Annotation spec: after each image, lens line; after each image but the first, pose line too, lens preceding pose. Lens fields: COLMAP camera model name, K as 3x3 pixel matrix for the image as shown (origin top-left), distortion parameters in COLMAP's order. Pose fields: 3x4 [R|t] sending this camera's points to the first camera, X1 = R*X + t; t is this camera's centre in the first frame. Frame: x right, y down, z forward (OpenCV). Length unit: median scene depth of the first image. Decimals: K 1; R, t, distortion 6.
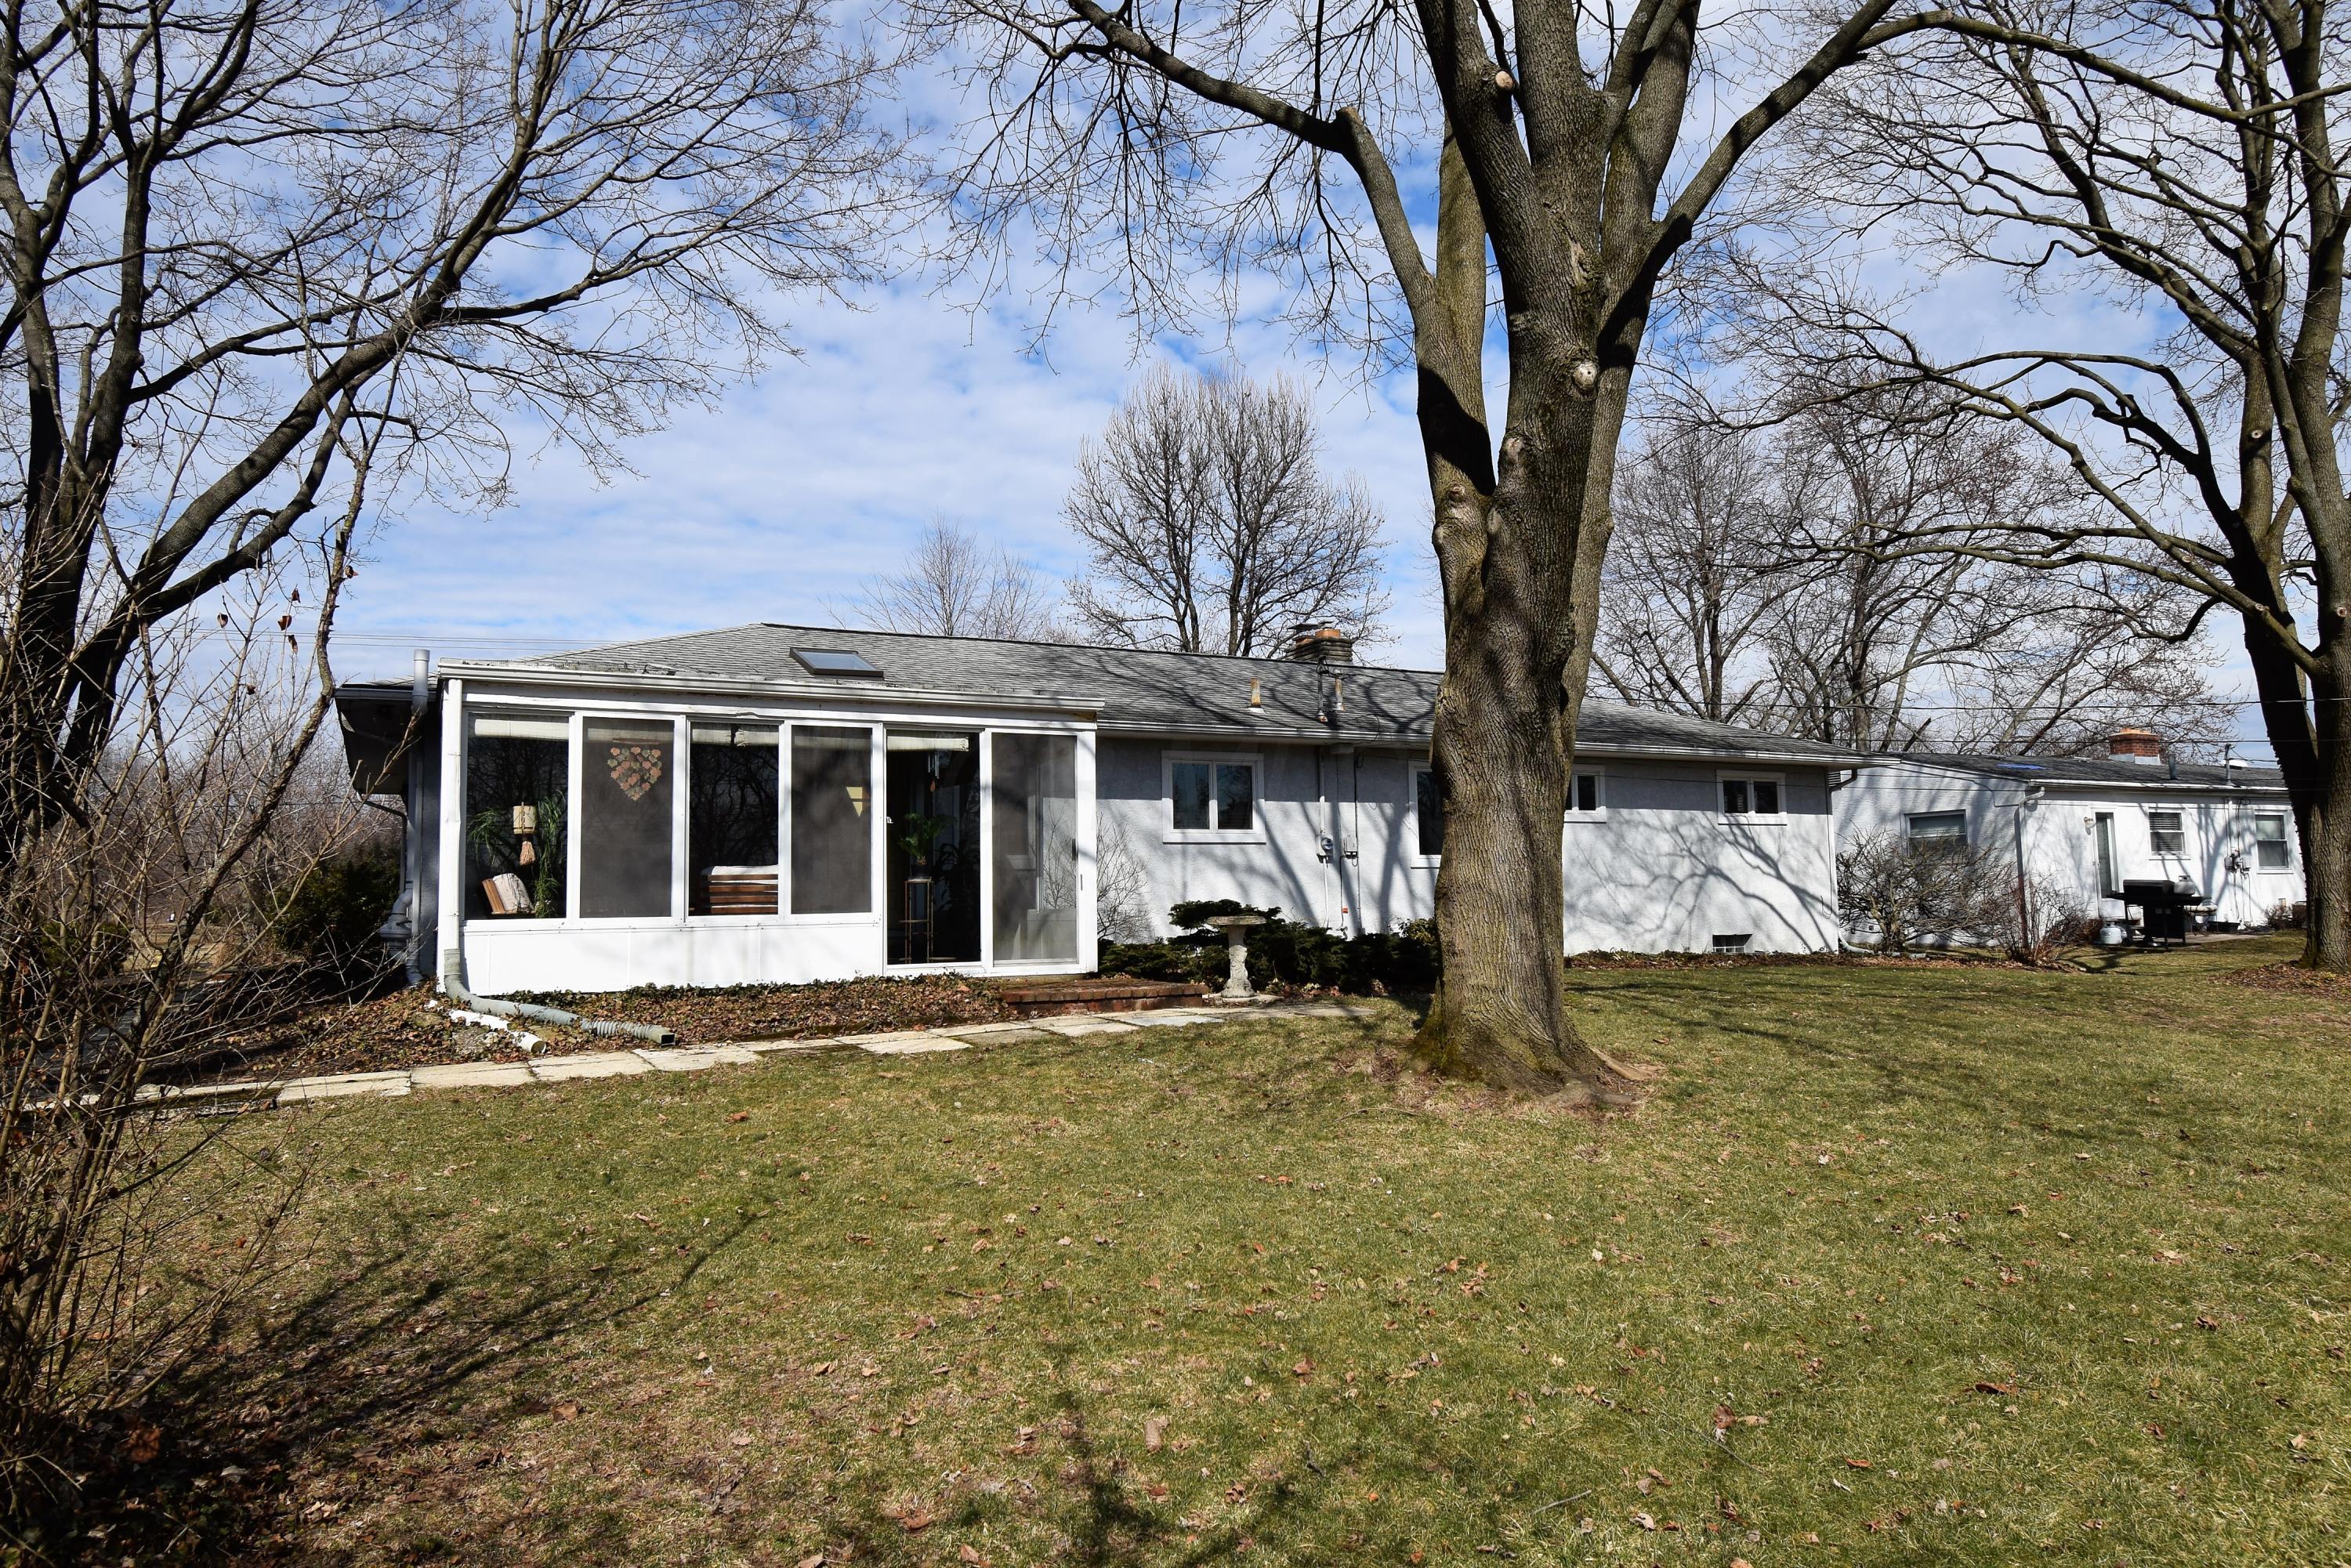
lens RADIAL K [[1481.2, 0, 1175.5], [0, 1481.2, 784.0], [0, 0, 1]] dist [0.019159, -0.030211]
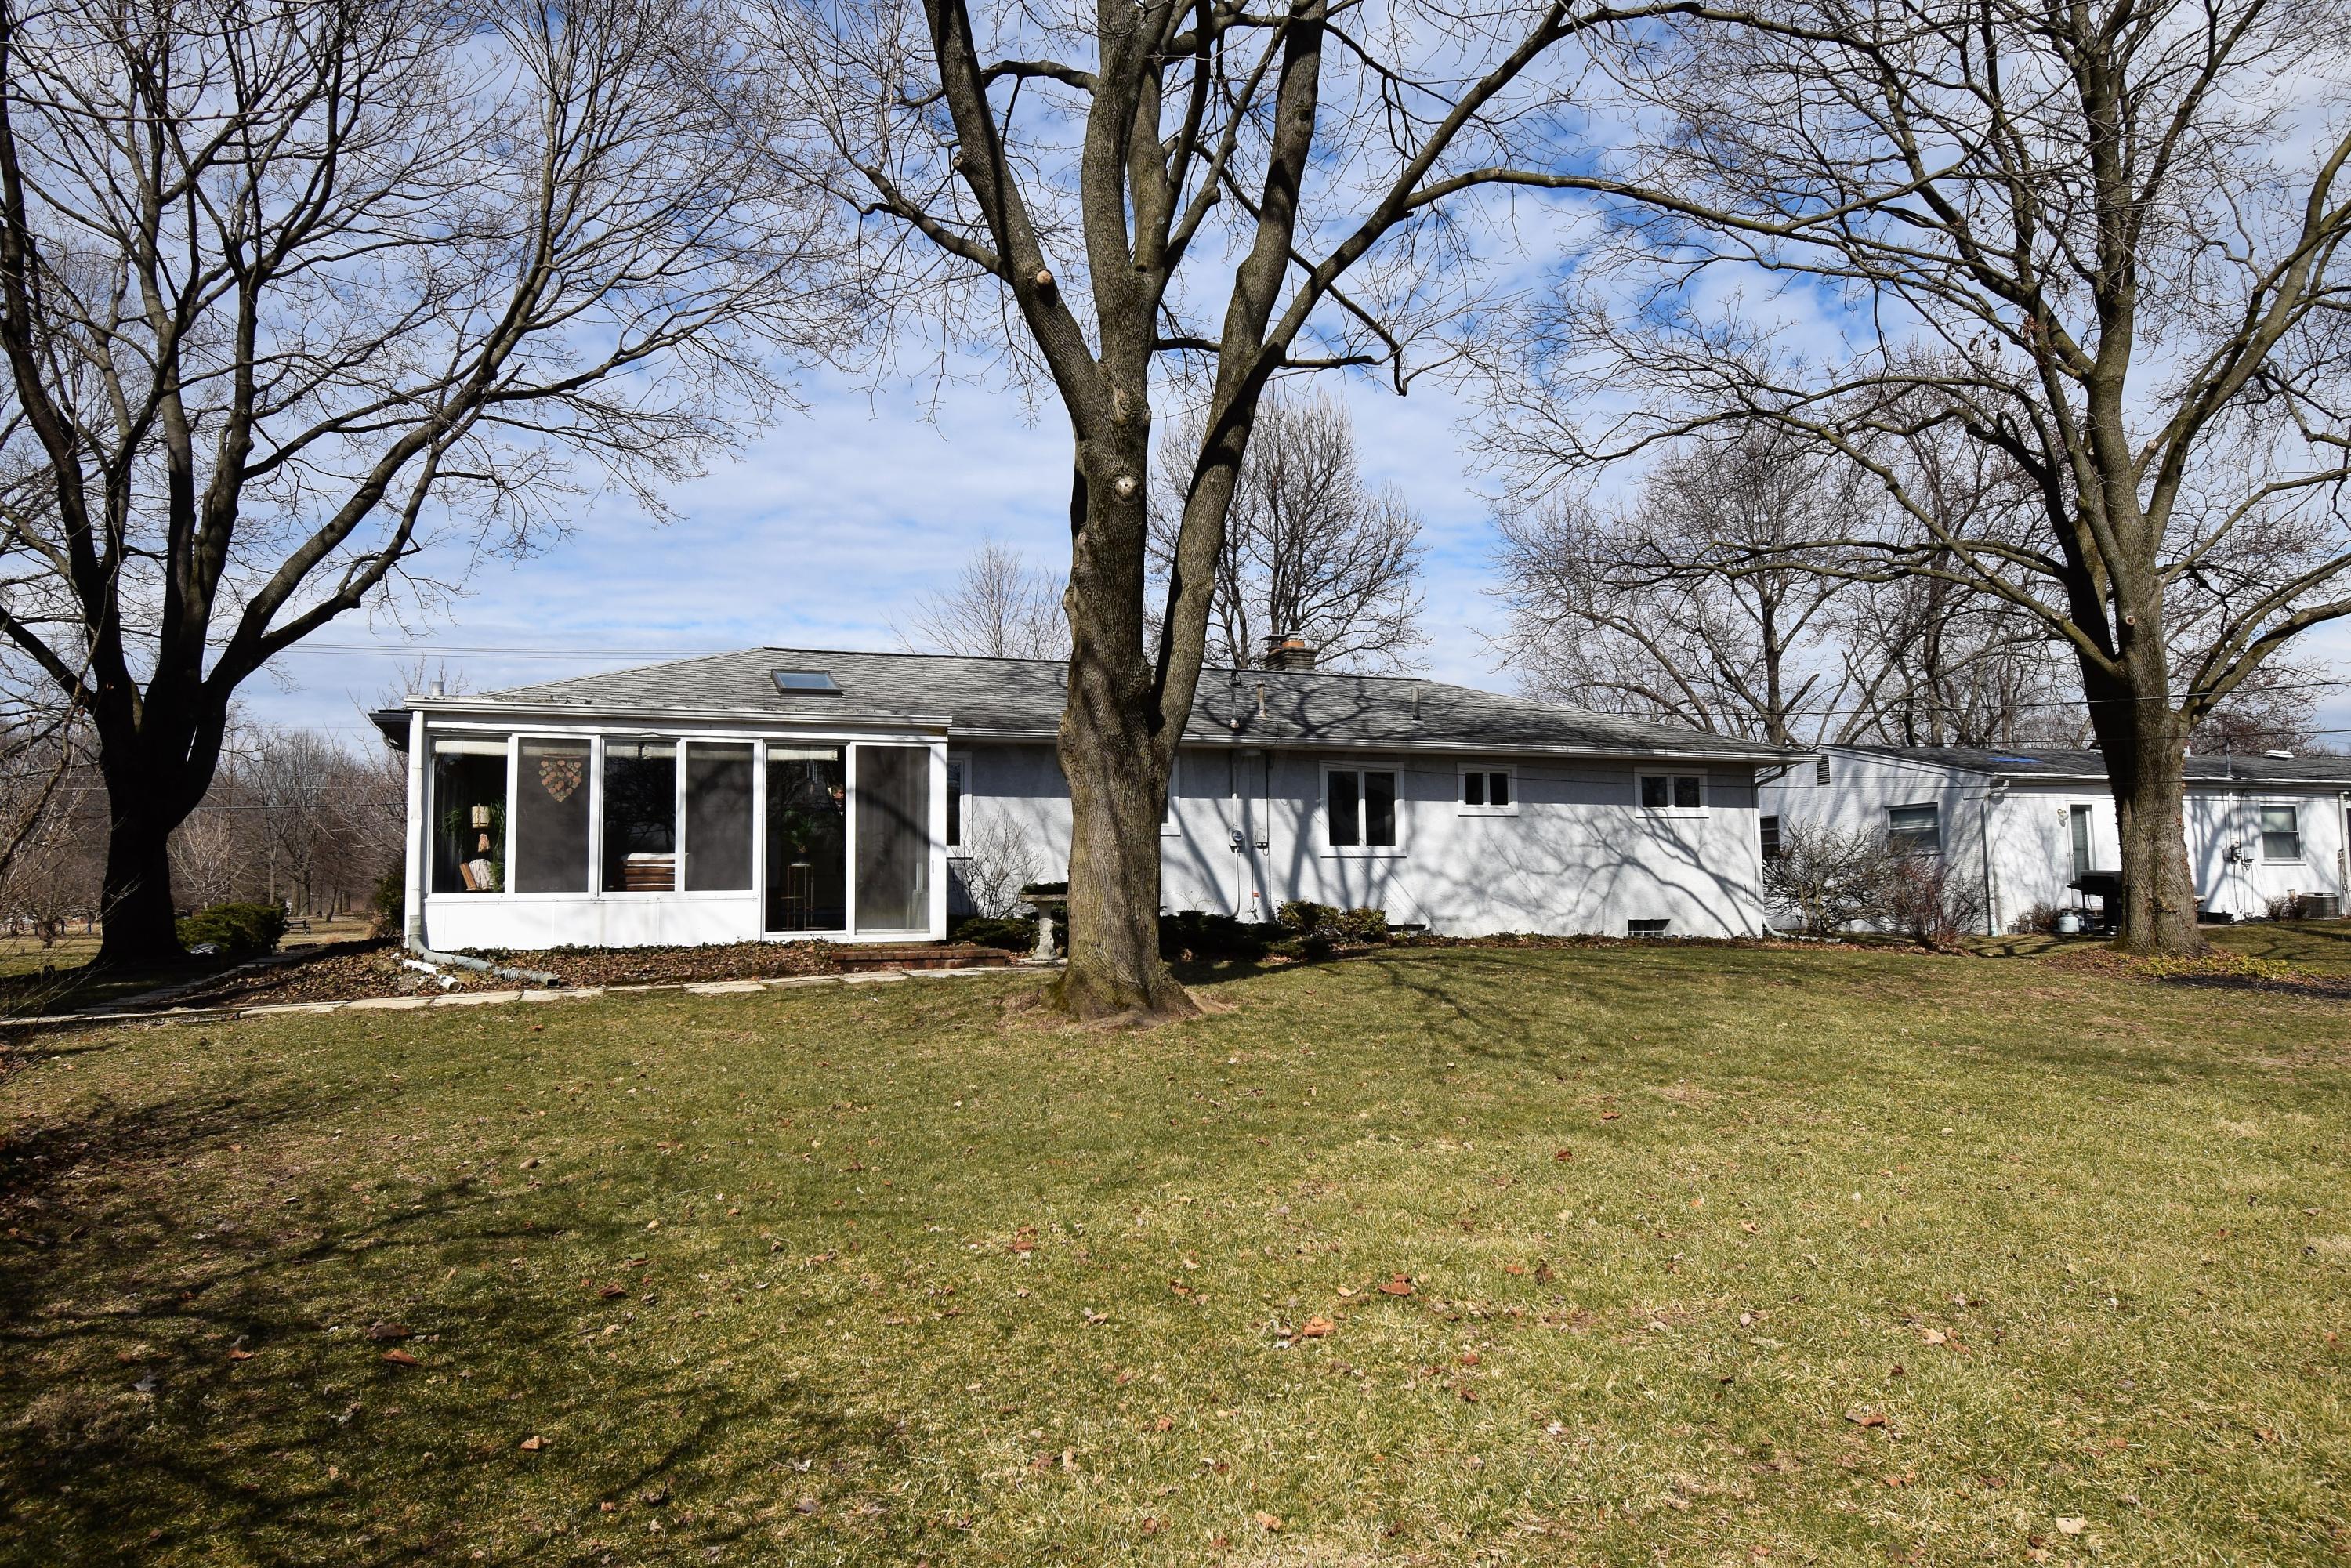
lens RADIAL K [[1481.2, 0, 1175.5], [0, 1481.2, 784.0], [0, 0, 1]] dist [0.019159, -0.030211]
pose [[0.993942, -0.004863, -0.109799, 0.206394], [0.005351, 0.999977, 0.004151, -0.004661], [0.109776, -0.004714, 0.993945, -0.148703]]
